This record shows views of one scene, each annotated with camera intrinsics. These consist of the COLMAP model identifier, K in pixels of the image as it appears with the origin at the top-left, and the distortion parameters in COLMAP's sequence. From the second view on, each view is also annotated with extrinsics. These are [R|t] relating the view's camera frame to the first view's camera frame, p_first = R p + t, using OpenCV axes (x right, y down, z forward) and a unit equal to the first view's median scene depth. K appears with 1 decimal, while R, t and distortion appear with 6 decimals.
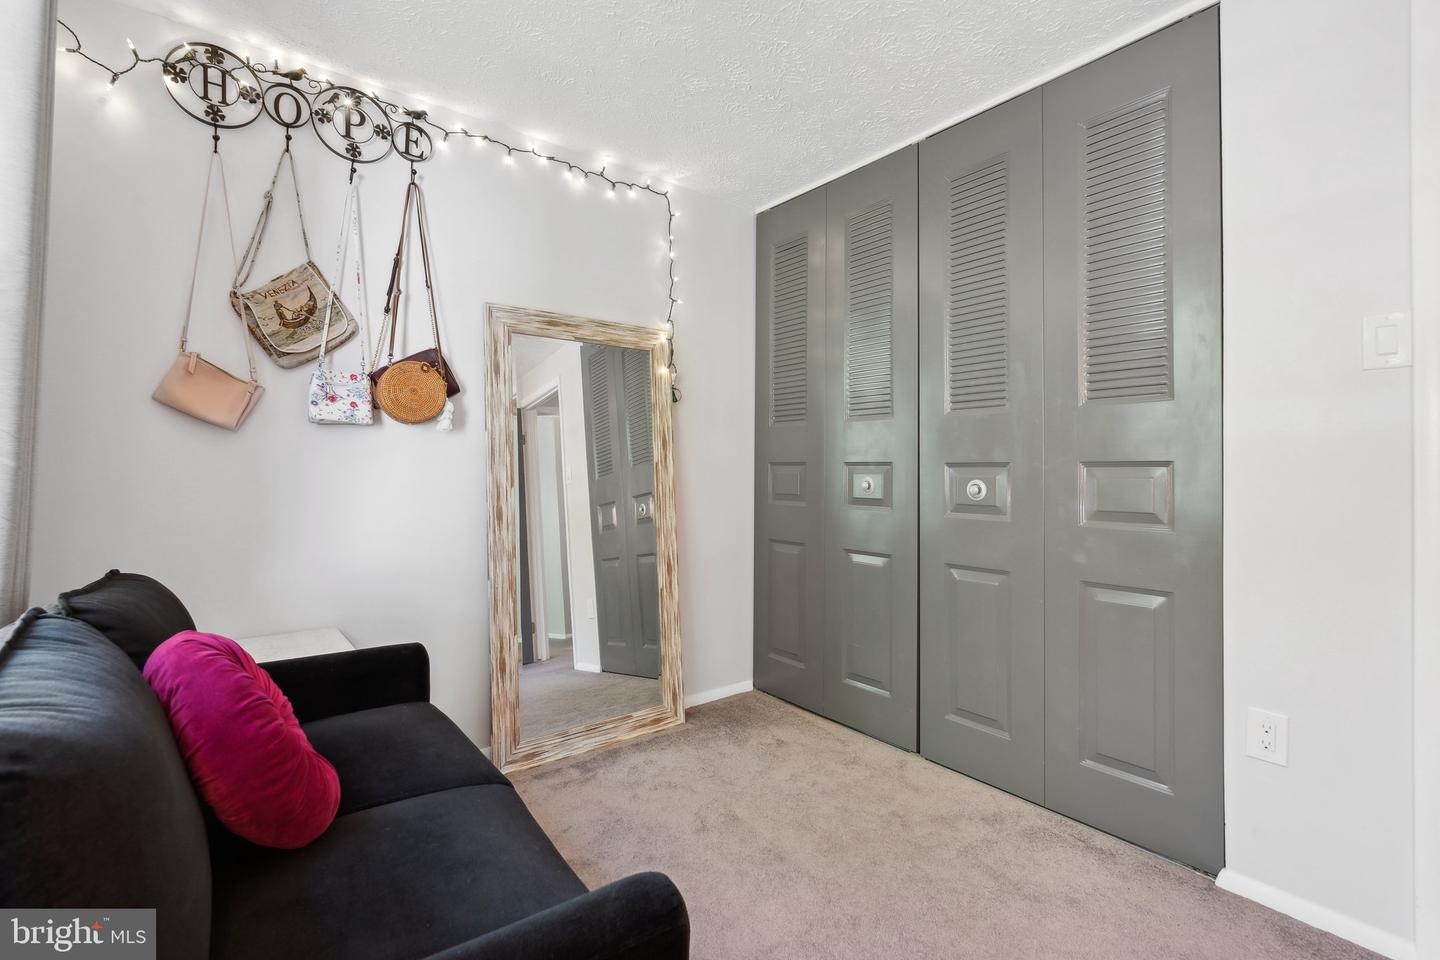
lens RADIAL K [[650.1, 0, 712.4], [0, 650.1, 463.3], [0, 0, 1]] dist [0.001660, 0.000296]
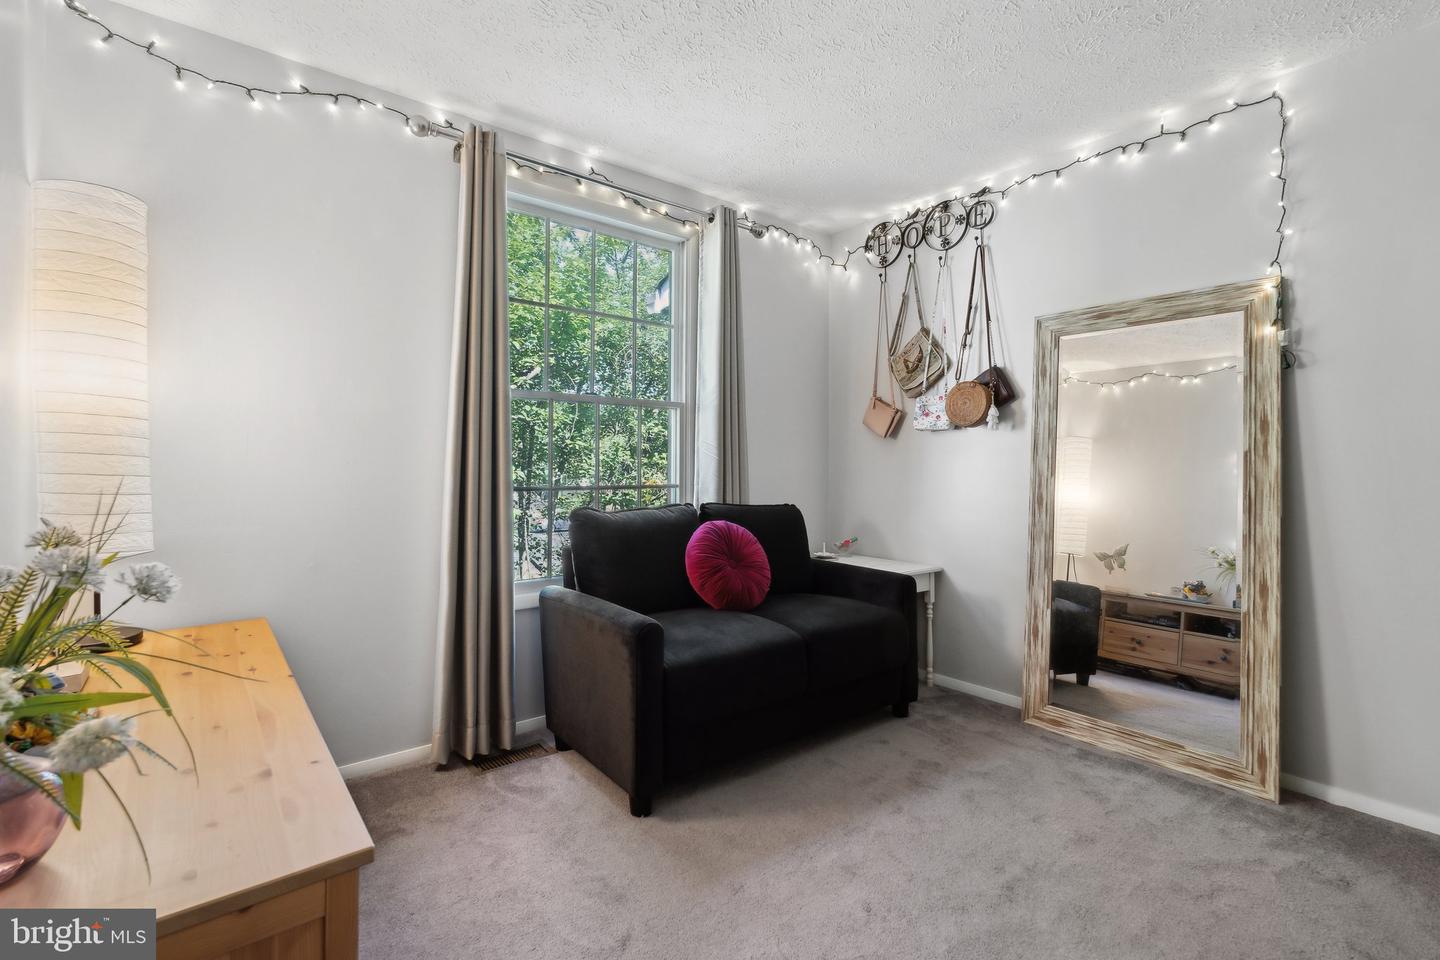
lens RADIAL K [[650.1, 0, 712.4], [0, 650.1, 463.3], [0, 0, 1]] dist [0.001660, 0.000296]
pose [[0.021825, -0.004647, -0.999751, 0.851848], [0.000829, 0.999989, -0.004630, 0.019887], [0.999761, -0.000728, 0.021828, 0.423539]]
